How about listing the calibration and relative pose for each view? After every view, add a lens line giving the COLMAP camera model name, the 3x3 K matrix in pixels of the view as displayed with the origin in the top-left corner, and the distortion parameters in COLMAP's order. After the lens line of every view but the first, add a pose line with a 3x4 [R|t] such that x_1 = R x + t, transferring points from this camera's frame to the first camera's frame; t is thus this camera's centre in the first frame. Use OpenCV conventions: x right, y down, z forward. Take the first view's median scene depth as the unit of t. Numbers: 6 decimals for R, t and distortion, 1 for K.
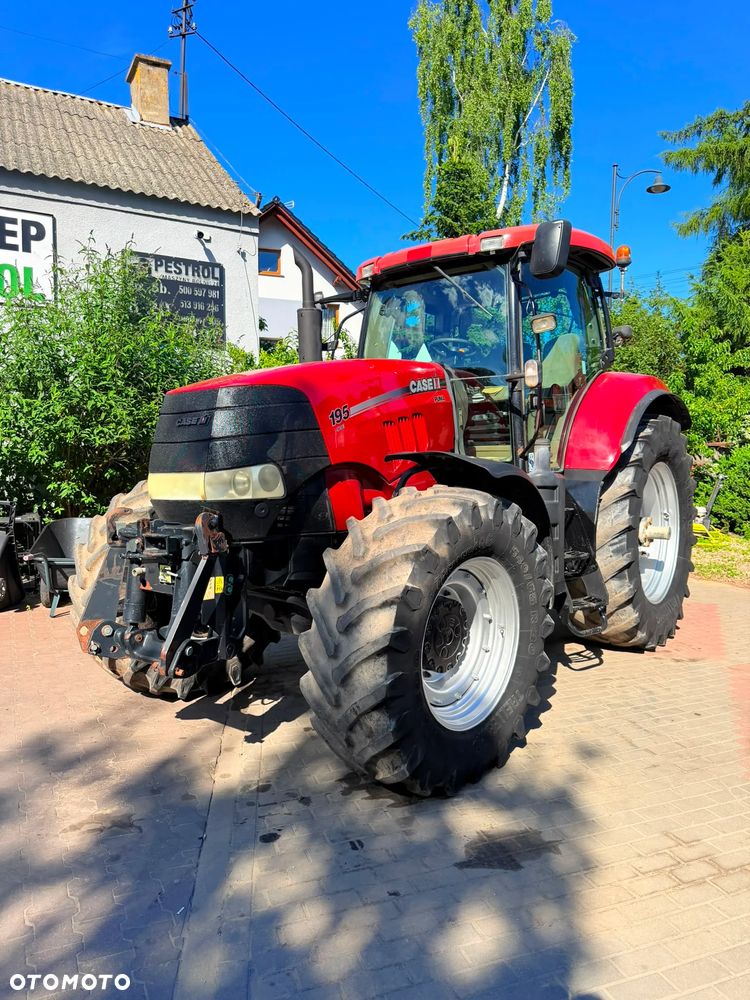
lens RADIAL K [[709.0, 0, 371.9], [0, 709.0, 498.8], [0, 0, 1]] dist [0.036143, -0.044219]
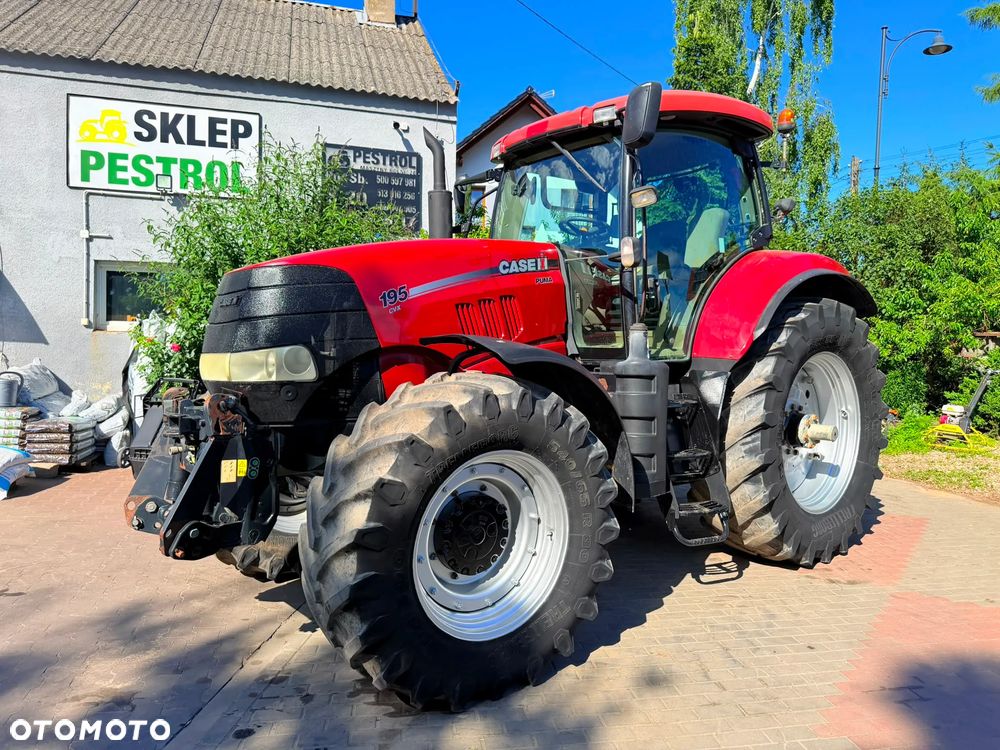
lens RADIAL K [[709.0, 0, 504.8], [0, 709.0, 368.0], [0, 0, 1]] dist [0.036143, -0.044219]
pose [[0.977454, 0.018806, -0.210311, 0.146810], [-0.024224, 0.999437, -0.023215, -0.001239], [0.209756, 0.027786, 0.977359, 0.044604]]
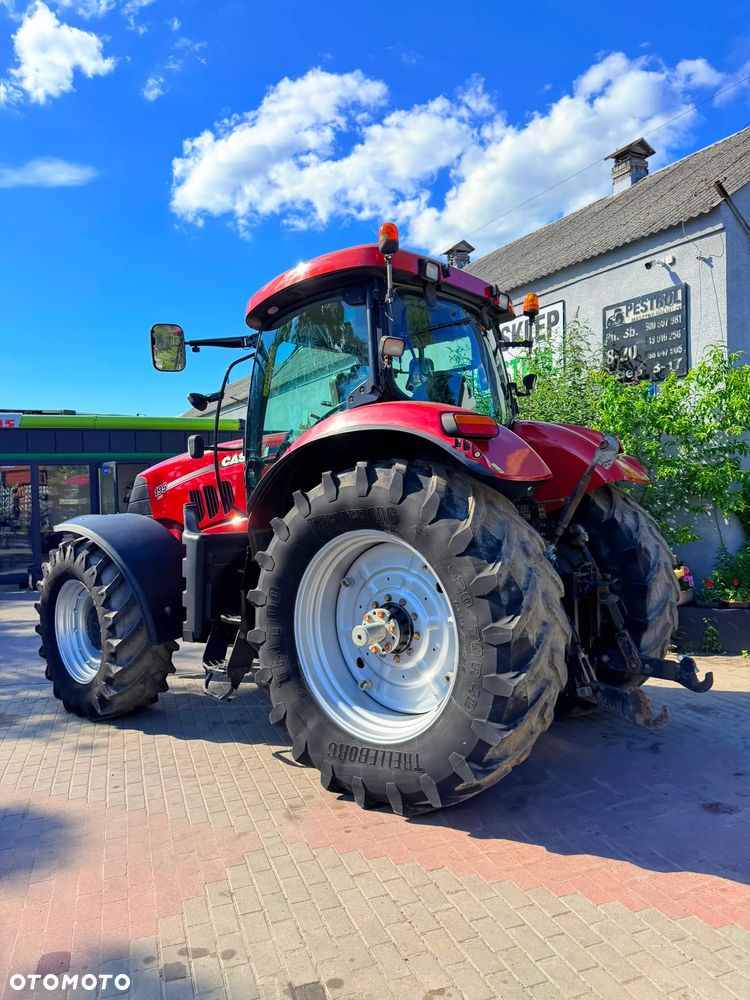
lens RADIAL K [[709.0, 0, 385.4], [0, 709.0, 500.2], [0, 0, 1]] dist [0.036143, -0.044219]
pose [[-0.001829, 0.010329, -0.999945, 0.769545], [-0.039790, 0.999154, 0.010394, -0.062132], [0.999206, 0.039807, -0.001417, 0.729445]]
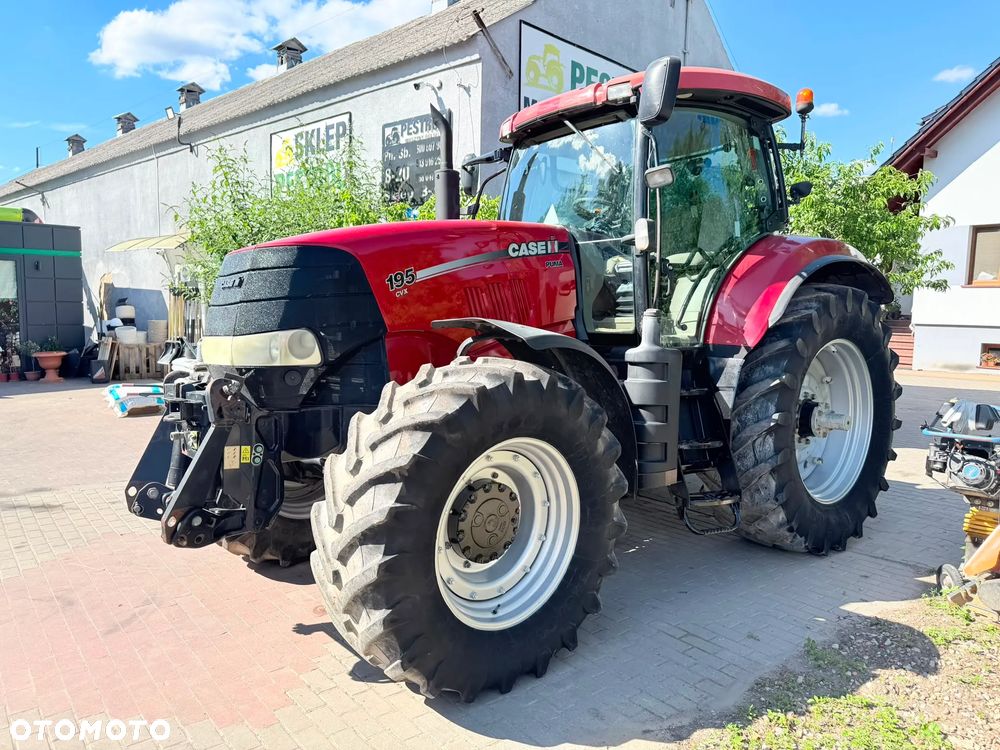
lens RADIAL K [[709.0, 0, 503.3], [0, 709.0, 376.9], [0, 0, 1]] dist [0.036143, -0.044219]
pose [[0.317867, 0.091082, -0.943750, 0.790022], [-0.078811, 0.994469, 0.069432, -0.067511], [0.944854, 0.052308, 0.323287, 0.899756]]
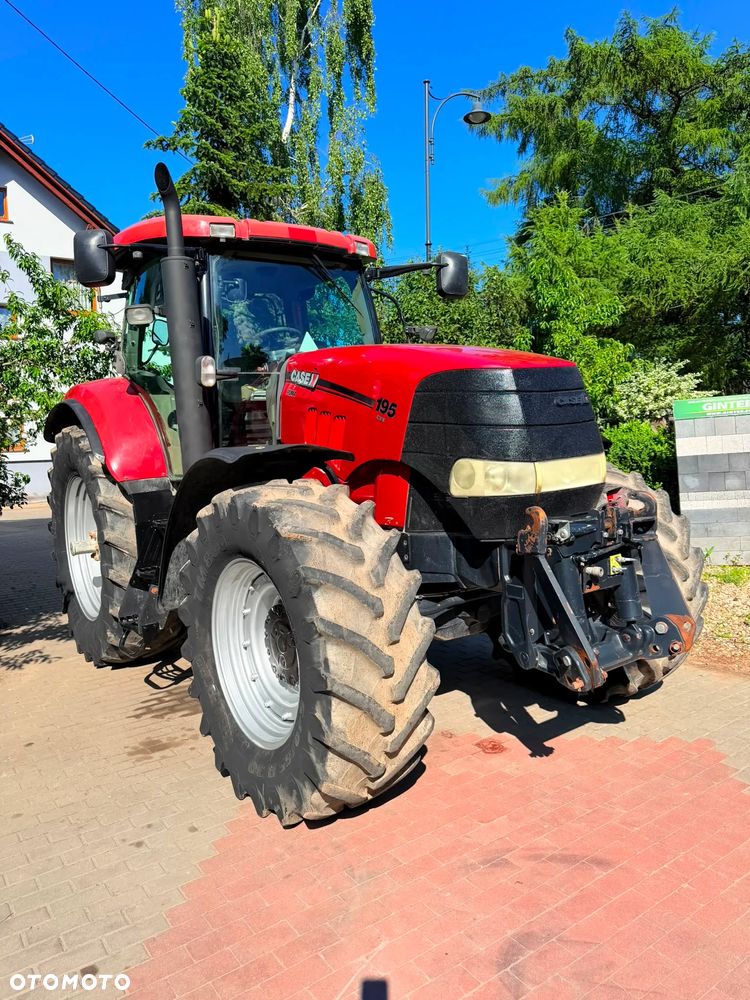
lens RADIAL K [[709.0, 0, 374.8], [0, 709.0, 492.8], [0, 0, 1]] dist [0.036143, -0.044219]
pose [[0.966894, -0.055376, 0.249097, 0.131195], [0.054743, 0.998456, 0.009476, -0.038888], [-0.249237, 0.004474, 0.968432, 0.525776]]
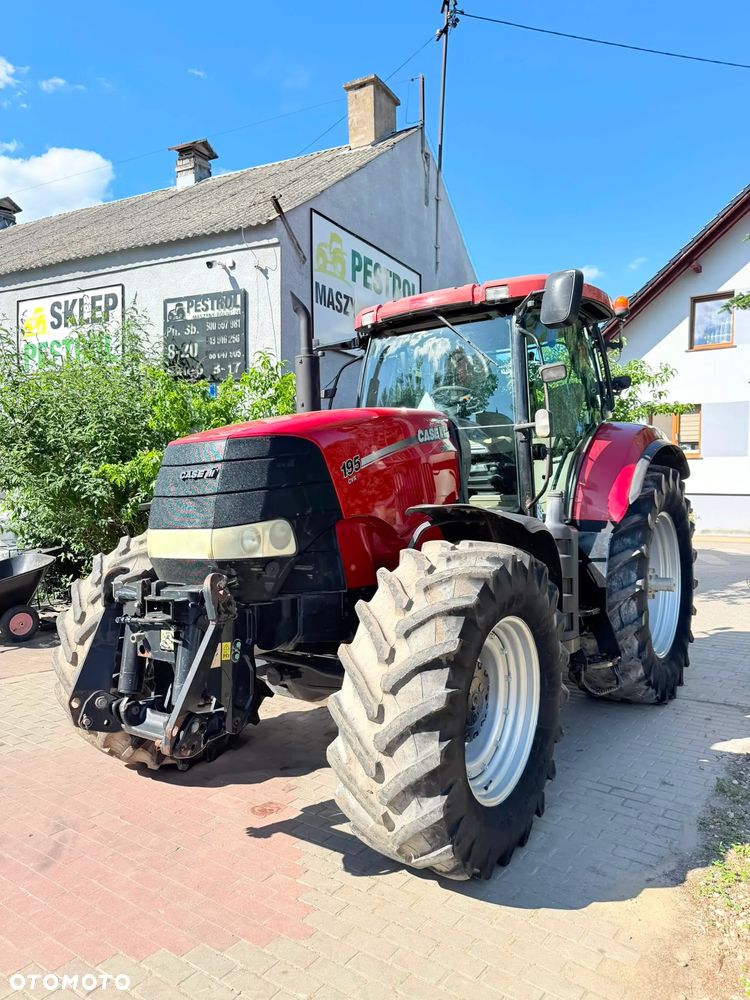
lens RADIAL K [[709.0, 0, 376.9], [0, 709.0, 505.1], [0, 0, 1]] dist [0.036143, -0.044219]
pose [[0.552951, 0.024659, -0.832849, 0.730900], [-0.056970, 0.998342, -0.008264, -0.065115], [0.831264, 0.052017, 0.553439, 0.744426]]
